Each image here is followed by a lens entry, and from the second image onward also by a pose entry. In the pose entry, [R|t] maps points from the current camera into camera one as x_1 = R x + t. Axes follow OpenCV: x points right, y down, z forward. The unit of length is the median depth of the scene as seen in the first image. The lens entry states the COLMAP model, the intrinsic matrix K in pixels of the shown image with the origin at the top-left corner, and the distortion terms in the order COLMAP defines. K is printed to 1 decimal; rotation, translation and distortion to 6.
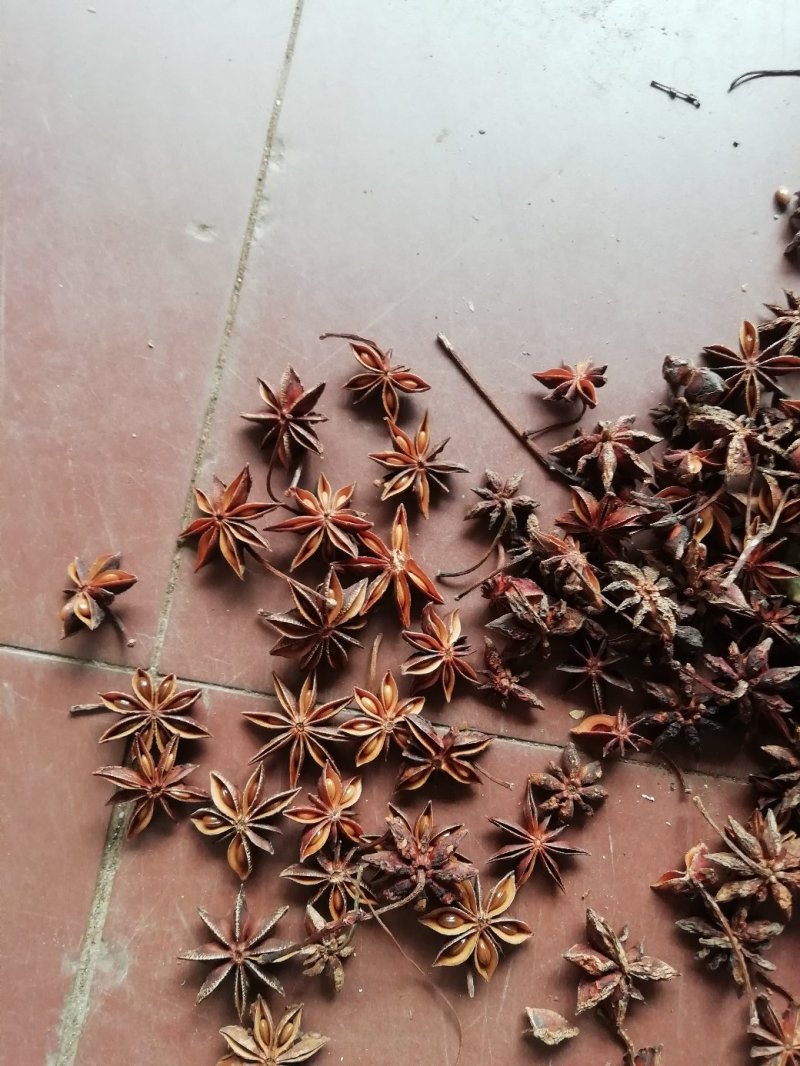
lens RADIAL K [[797.6, 0, 400.0], [0, 797.6, 533.0], [0, 0, 1]] dist [-0.027196, 0.000110]
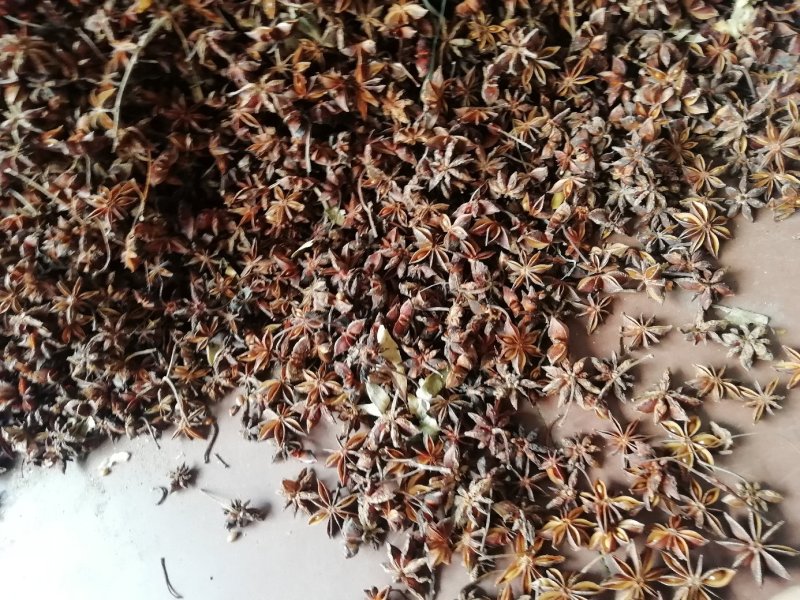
lens RADIAL K [[598.6, 0, 400.0], [0, 598.6, 300.0], [0, 0, 1]] dist [-0.027196, 0.000110]
pose [[-0.417773, -0.720624, 0.553324, -0.021046], [0.895878, -0.428104, 0.118867, -0.031117], [0.151222, 0.545370, 0.824441, -0.336685]]
